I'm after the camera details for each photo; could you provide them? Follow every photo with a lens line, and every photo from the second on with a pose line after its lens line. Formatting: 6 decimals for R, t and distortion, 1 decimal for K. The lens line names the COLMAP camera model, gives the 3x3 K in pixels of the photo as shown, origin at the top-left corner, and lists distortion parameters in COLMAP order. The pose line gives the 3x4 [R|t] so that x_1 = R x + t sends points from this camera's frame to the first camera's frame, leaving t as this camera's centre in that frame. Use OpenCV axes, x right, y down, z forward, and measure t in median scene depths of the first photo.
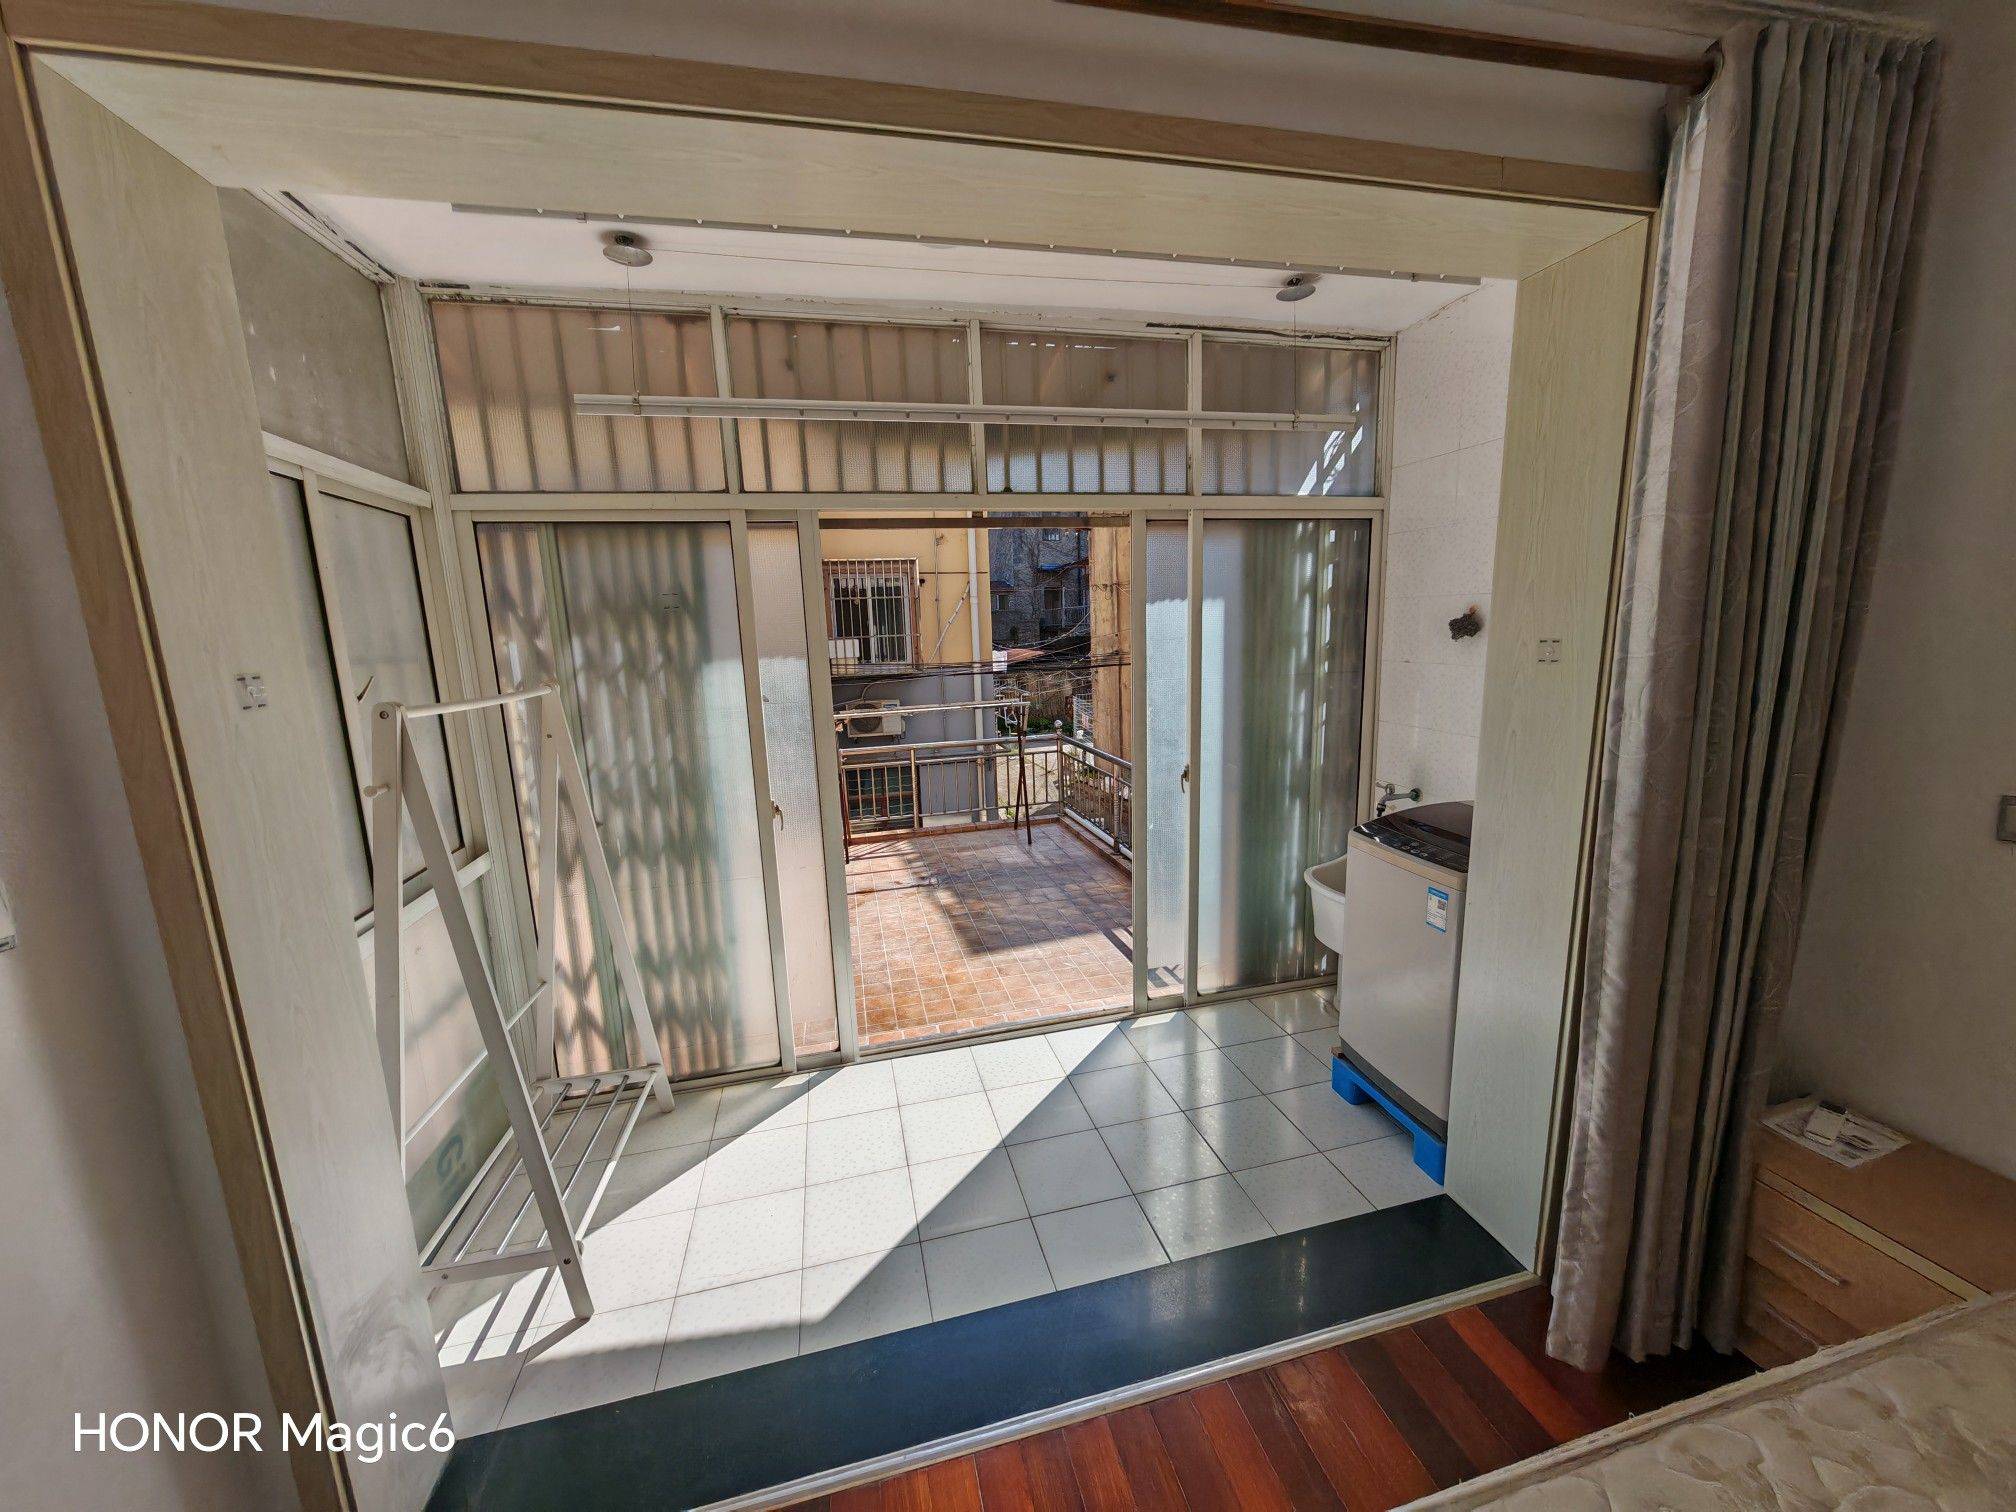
lens RADIAL K [[742.1, 0, 1010.6], [0, 742.1, 755.9], [0, 0, 1]] dist [-0.002442, -0.000025]
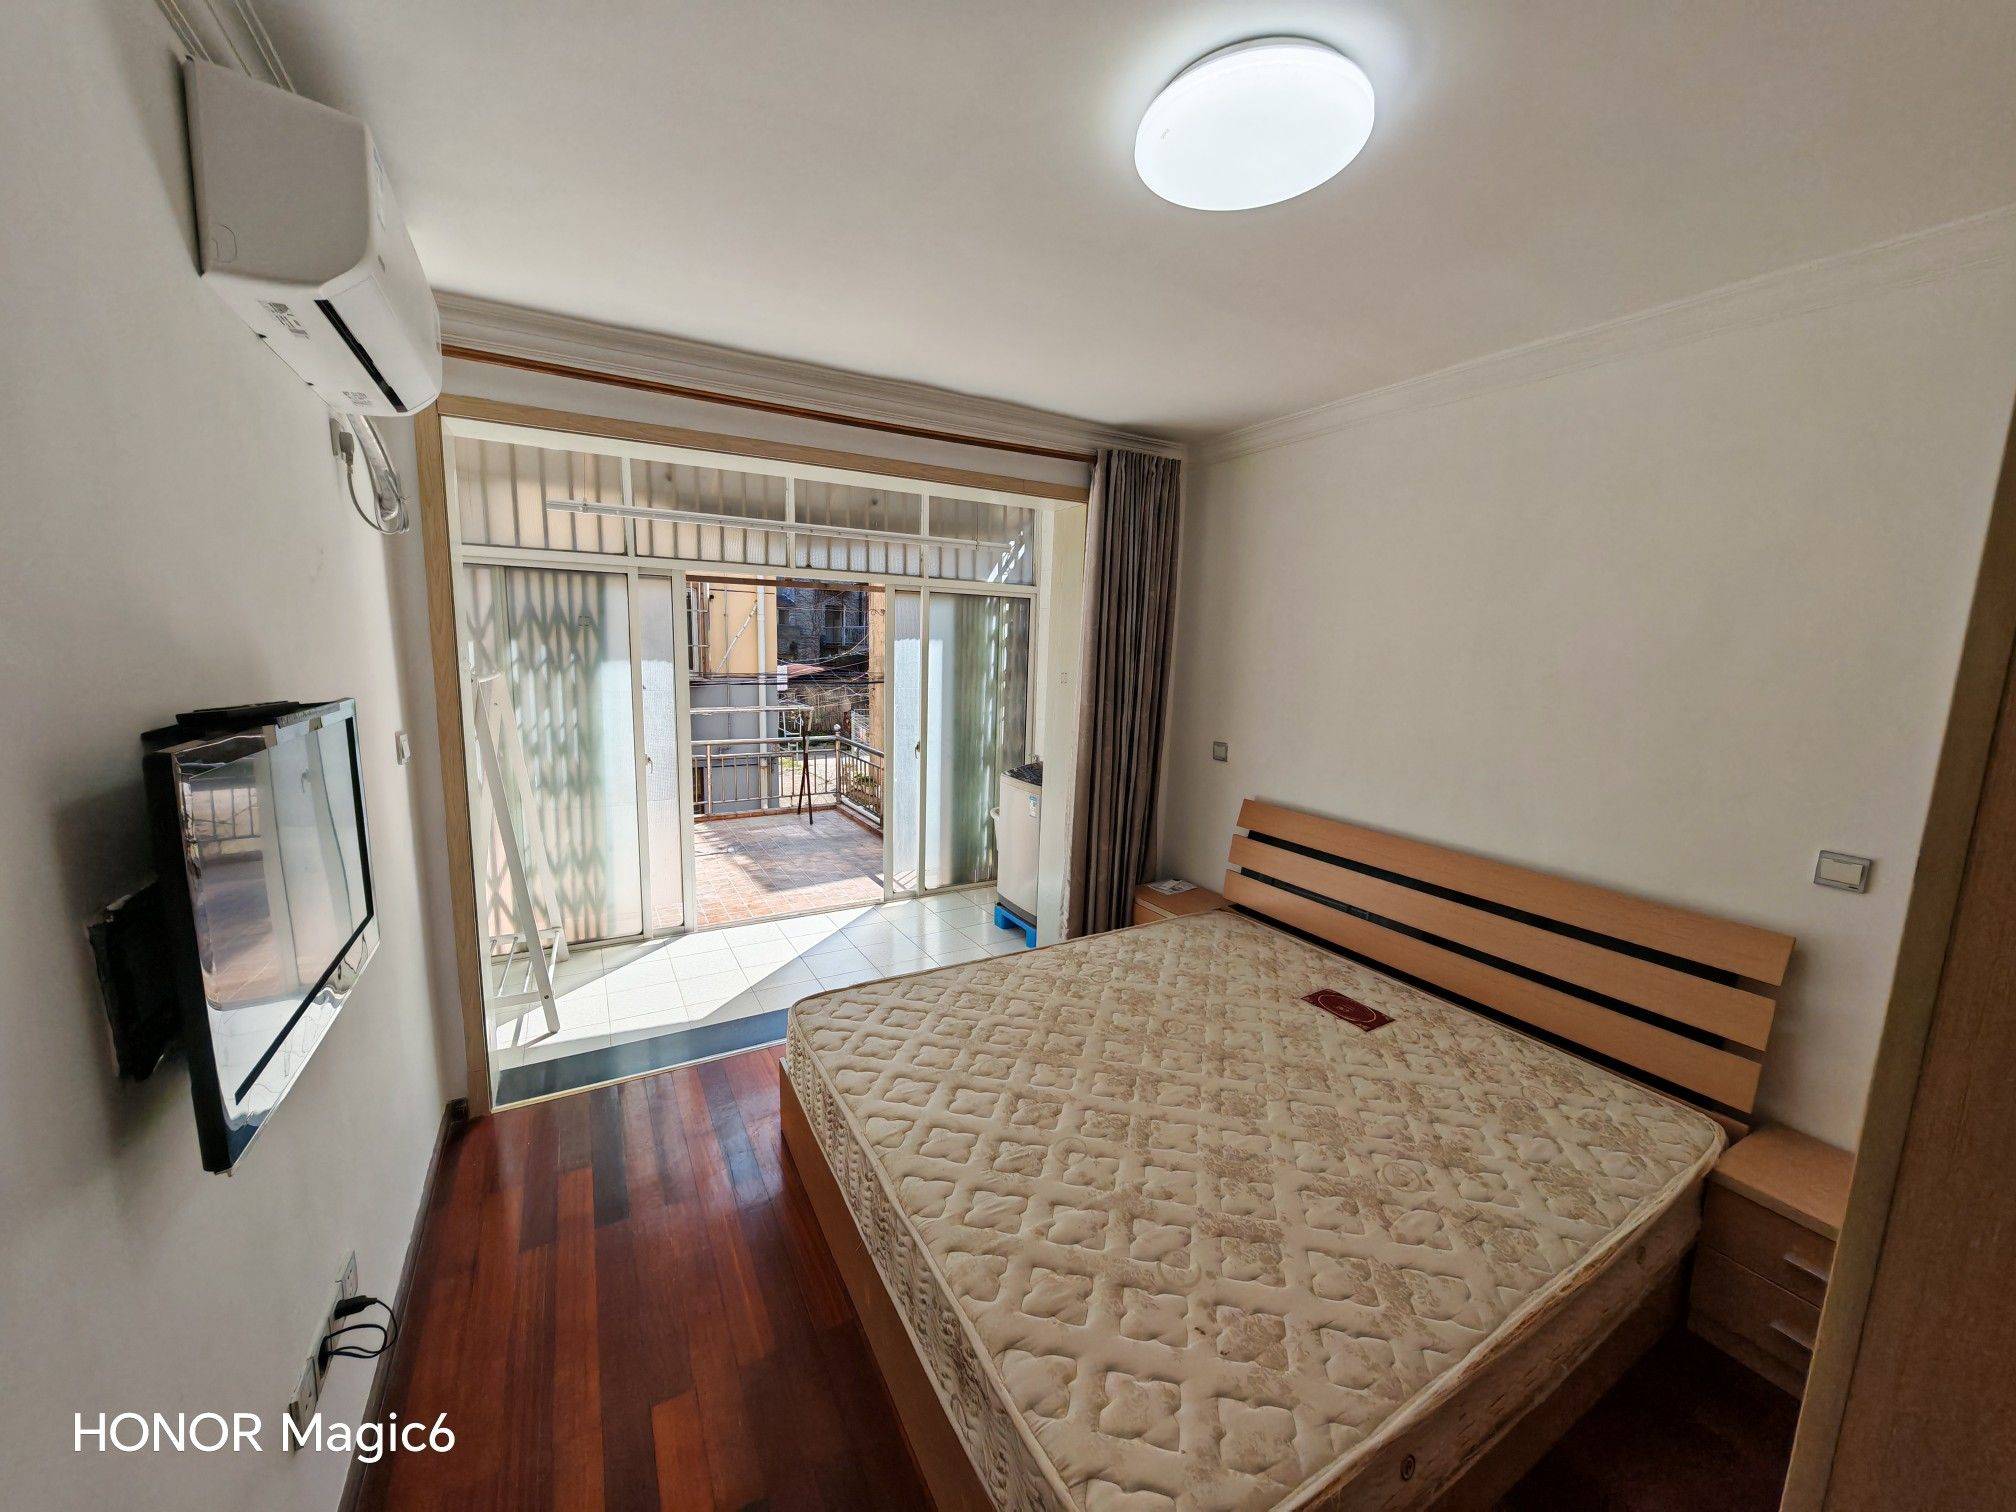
lens RADIAL K [[742.1, 0, 1006.5], [0, 742.1, 754.7], [0, 0, 1]] dist [-0.002442, -0.000025]
pose [[0.958251, 0.019466, 0.285266, -0.037737], [-0.011299, 0.999478, -0.030250, 0.084782], [-0.285706, 0.025764, 0.957971, -0.578578]]
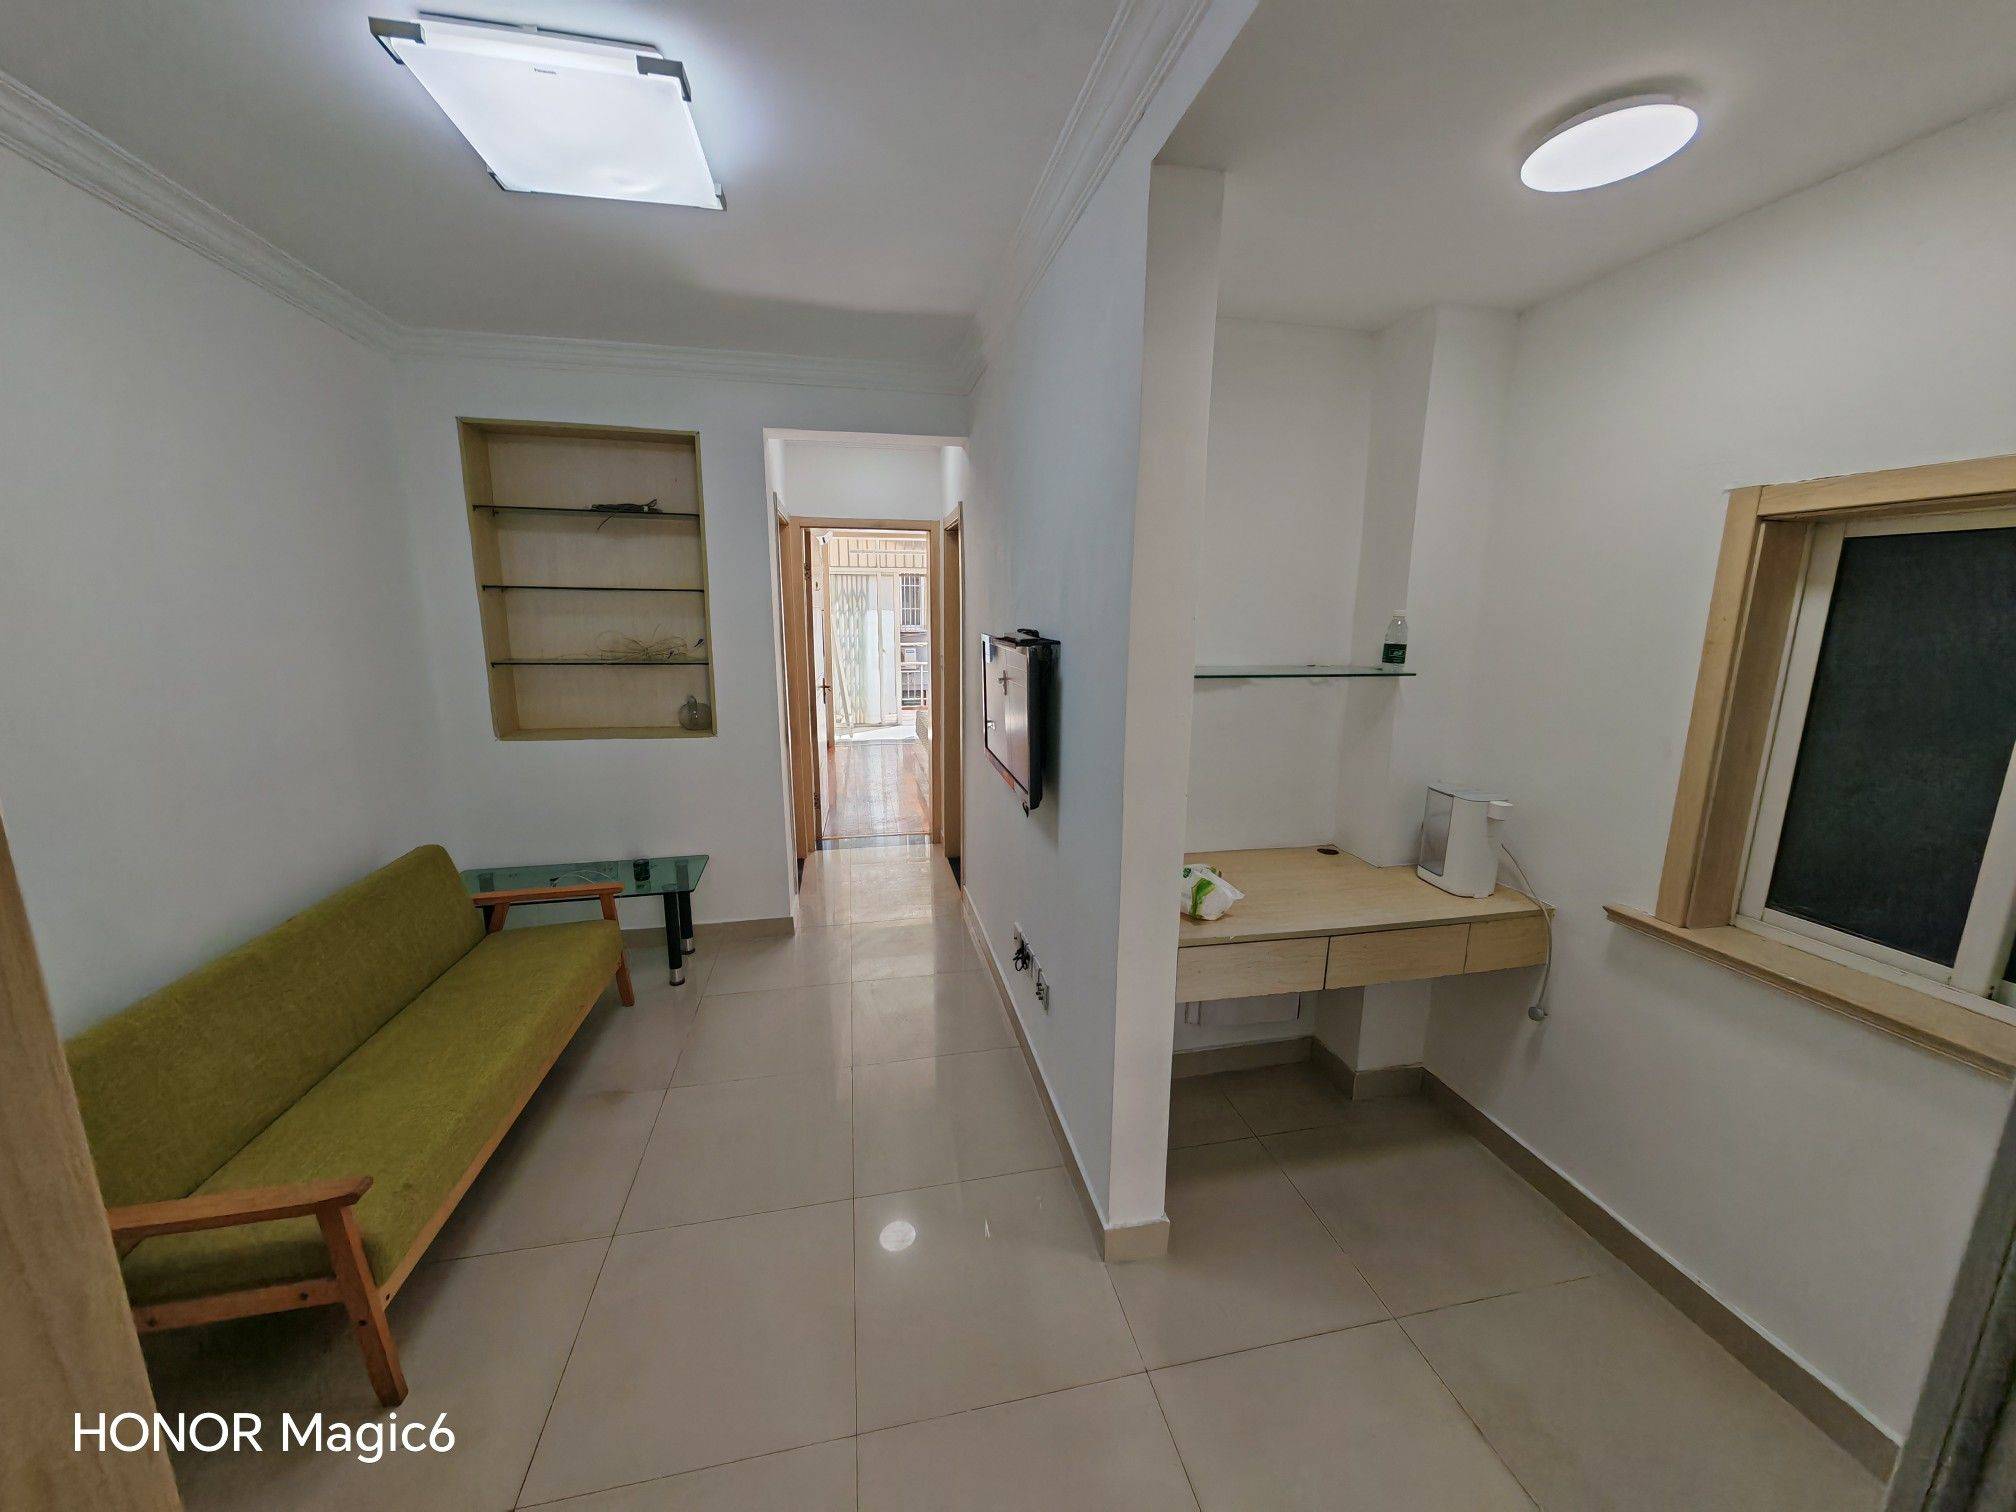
lens RADIAL K [[742.1, 0, 1007.4], [0, 742.1, 755.2], [0, 0, 1]] dist [-0.002442, -0.000025]
pose [[0.998884, 0.043665, -0.017984, 0.336999], [-0.043140, 0.998659, 0.028616, 0.393927], [0.019209, -0.027808, 0.999429, -2.332097]]
